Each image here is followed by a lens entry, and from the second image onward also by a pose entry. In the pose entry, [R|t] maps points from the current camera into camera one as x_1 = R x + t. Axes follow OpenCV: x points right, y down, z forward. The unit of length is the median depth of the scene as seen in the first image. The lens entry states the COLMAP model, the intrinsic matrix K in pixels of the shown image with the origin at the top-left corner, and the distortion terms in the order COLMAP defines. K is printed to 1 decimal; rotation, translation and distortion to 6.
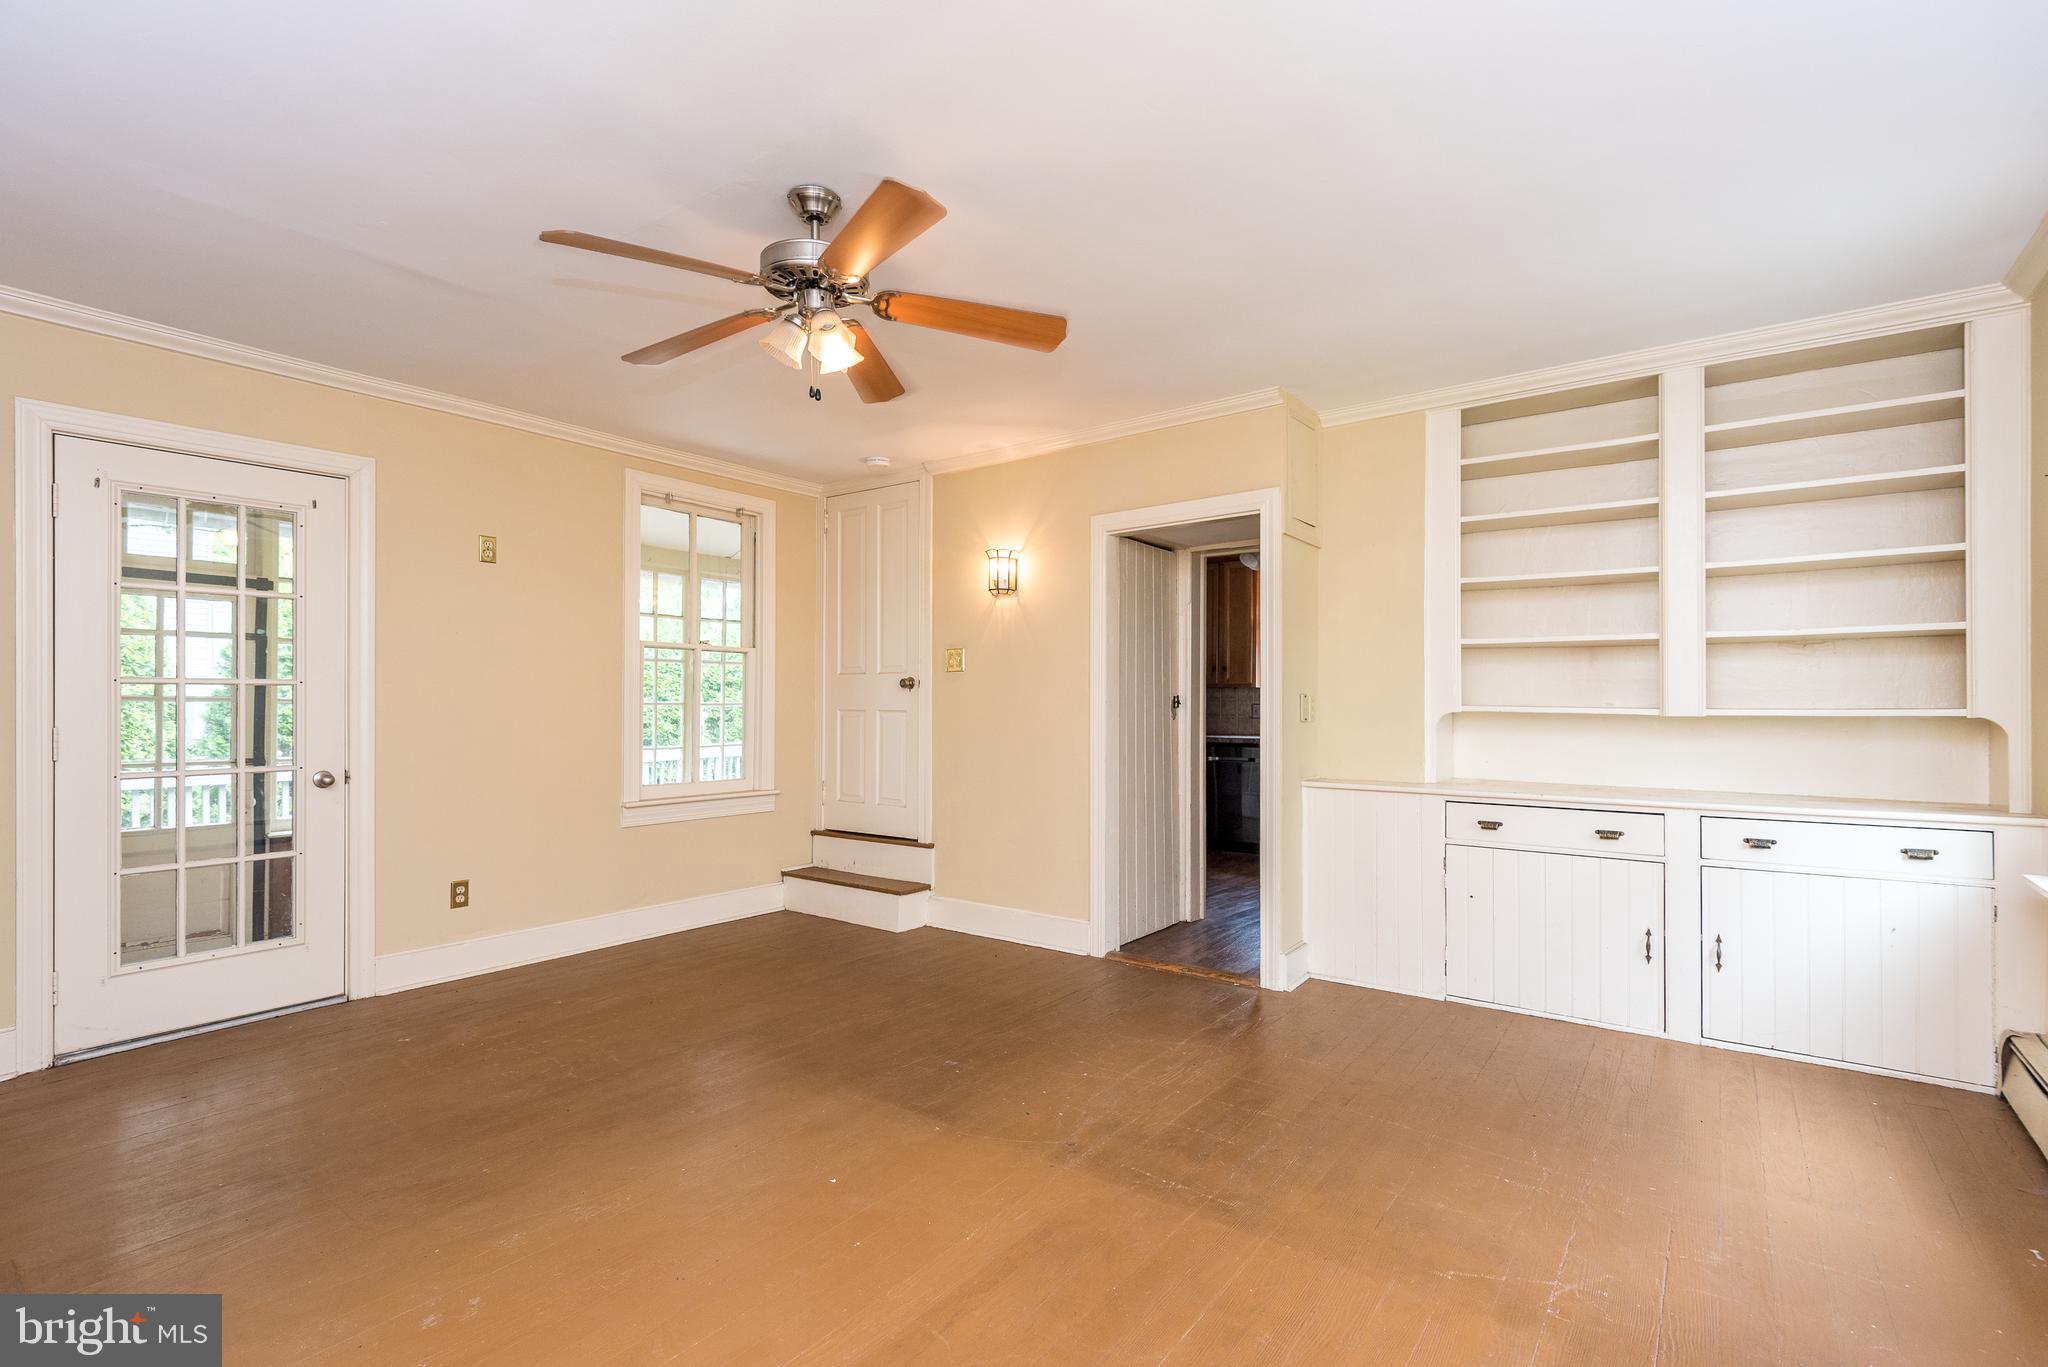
lens RADIAL K [[949.4, 0, 1015.8], [0, 949.4, 704.3], [0, 0, 1]] dist [0.013863, -0.005341]
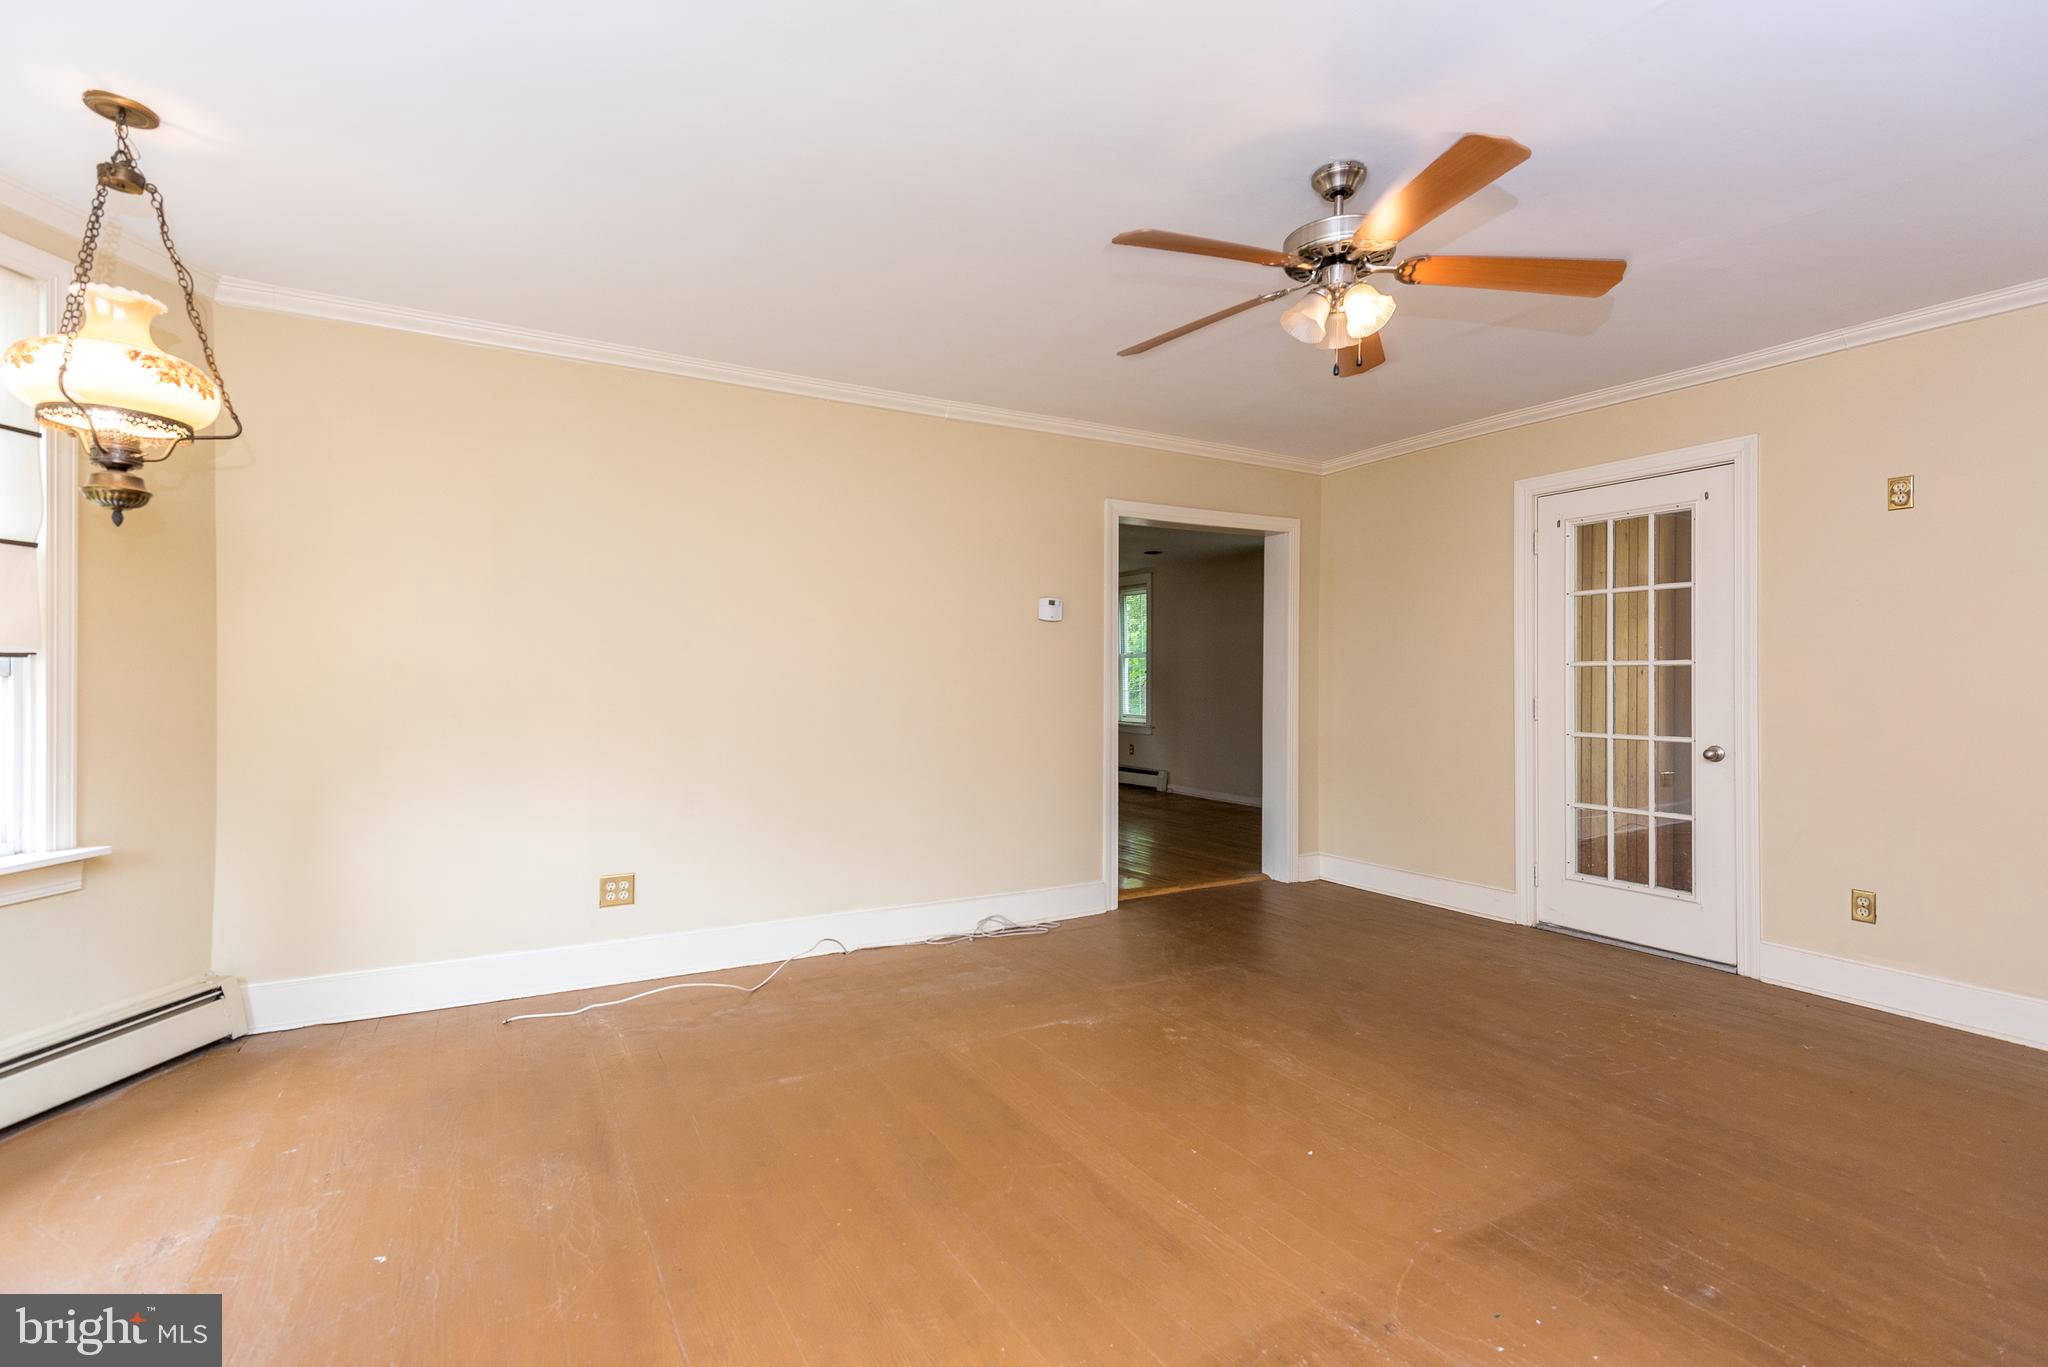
lens RADIAL K [[949.4, 0, 1020.8], [0, 949.4, 680.6], [0, 0, 1]] dist [0.013863, -0.005341]
pose [[-0.390636, 0.003743, -0.920538, 0.526413], [-0.002240, 0.999985, 0.005017, -0.005485], [0.920543, 0.004021, -0.390621, 0.678548]]
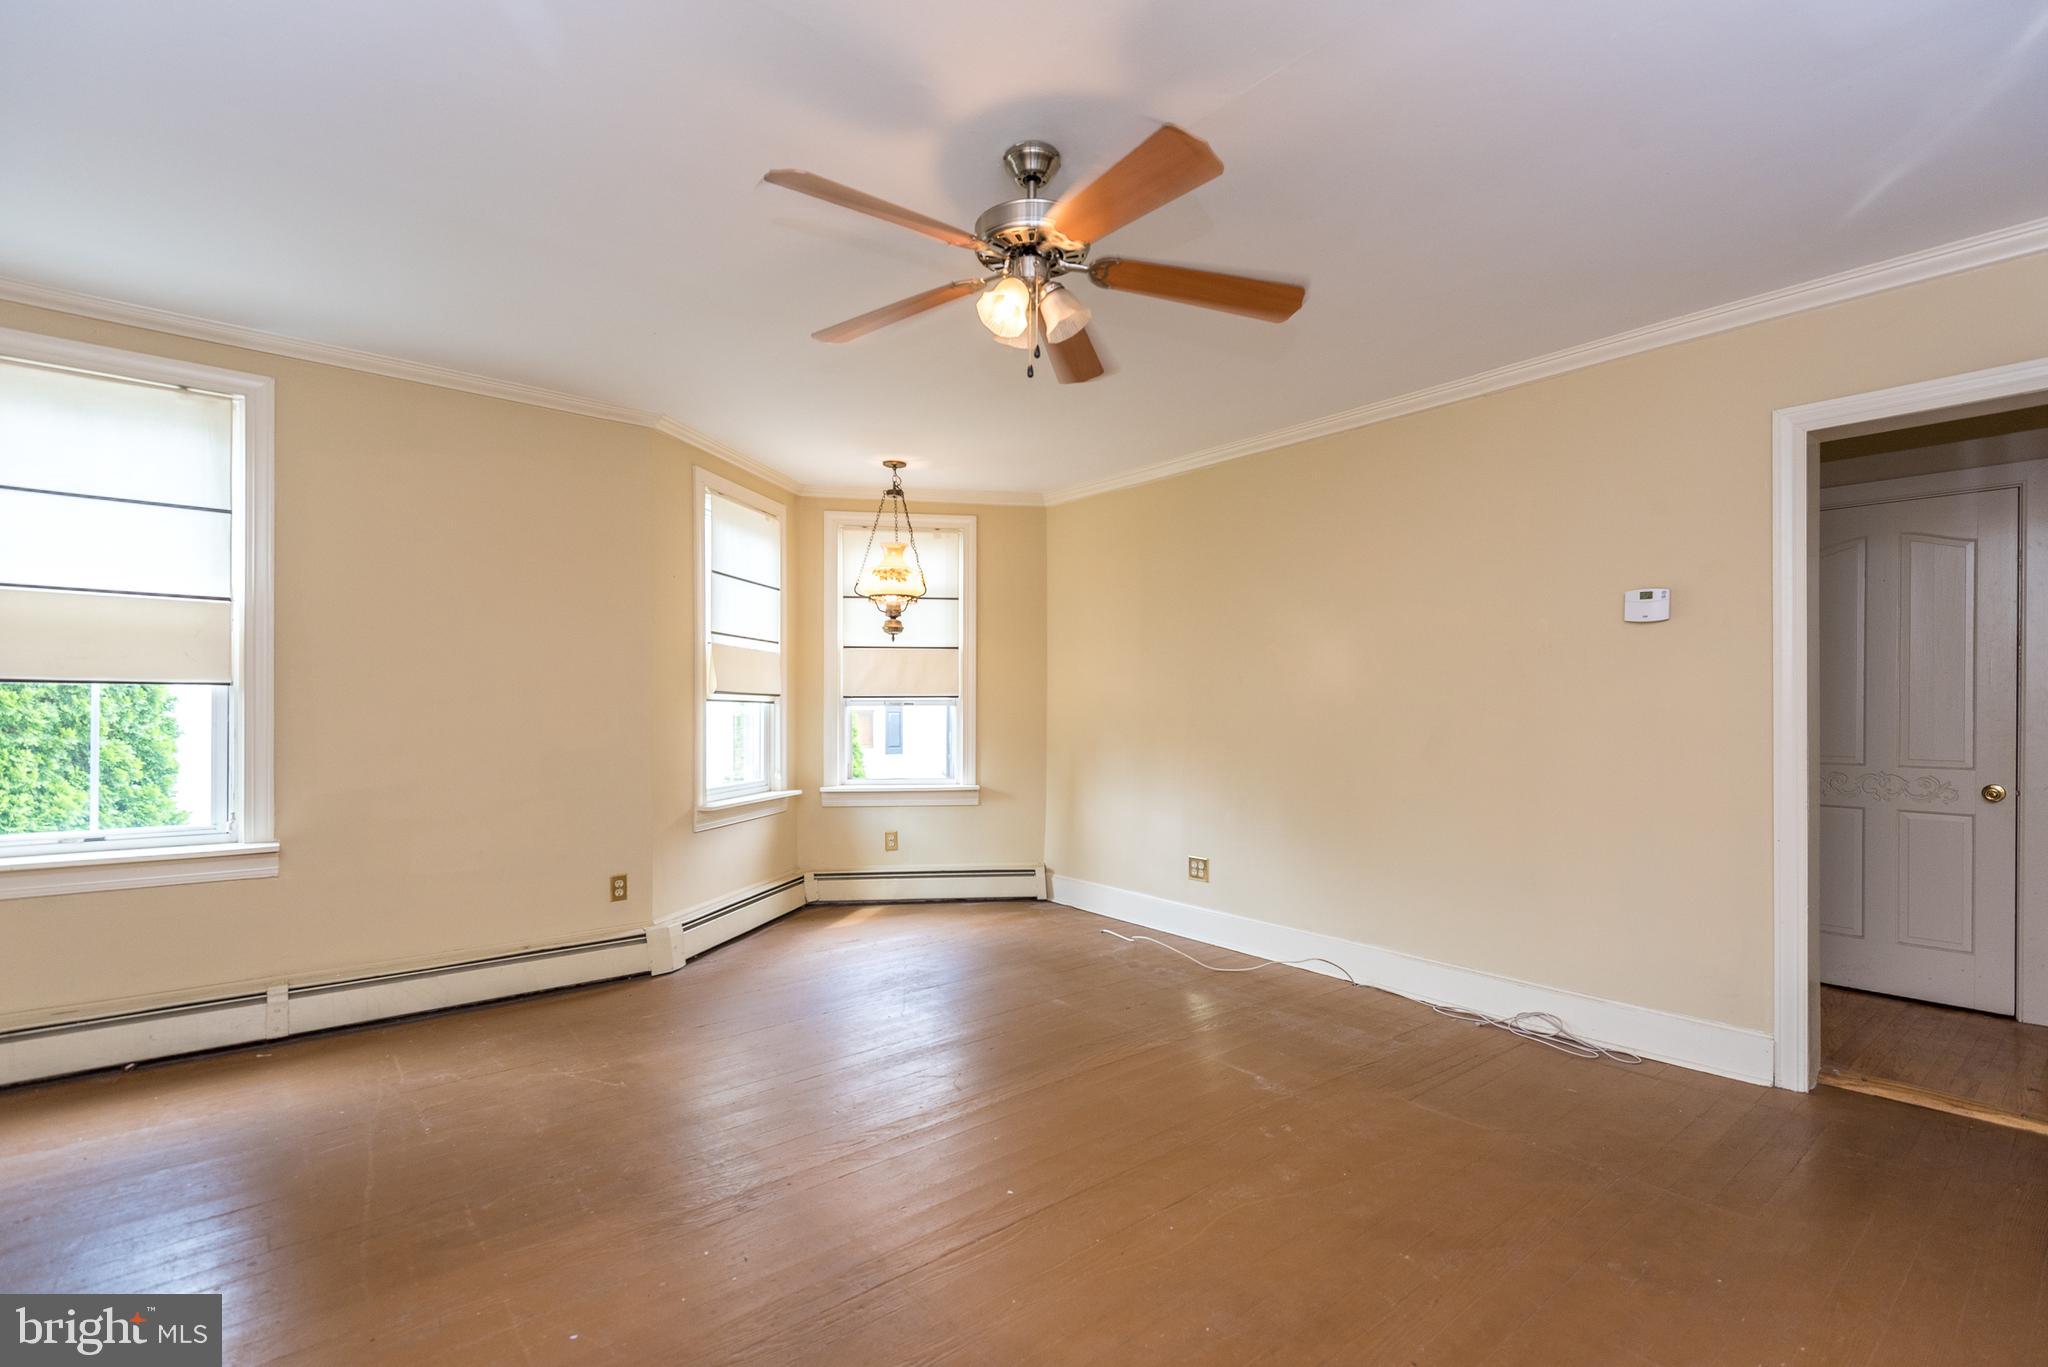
lens RADIAL K [[949.4, 0, 1018.9], [0, 949.4, 695.2], [0, 0, 1]] dist [0.013863, -0.005341]
pose [[-0.966493, 0.004611, 0.256653, -0.278062], [0.000854, 0.999891, -0.014747, 0.001710], [-0.256693, -0.014034, -0.966391, 1.192200]]
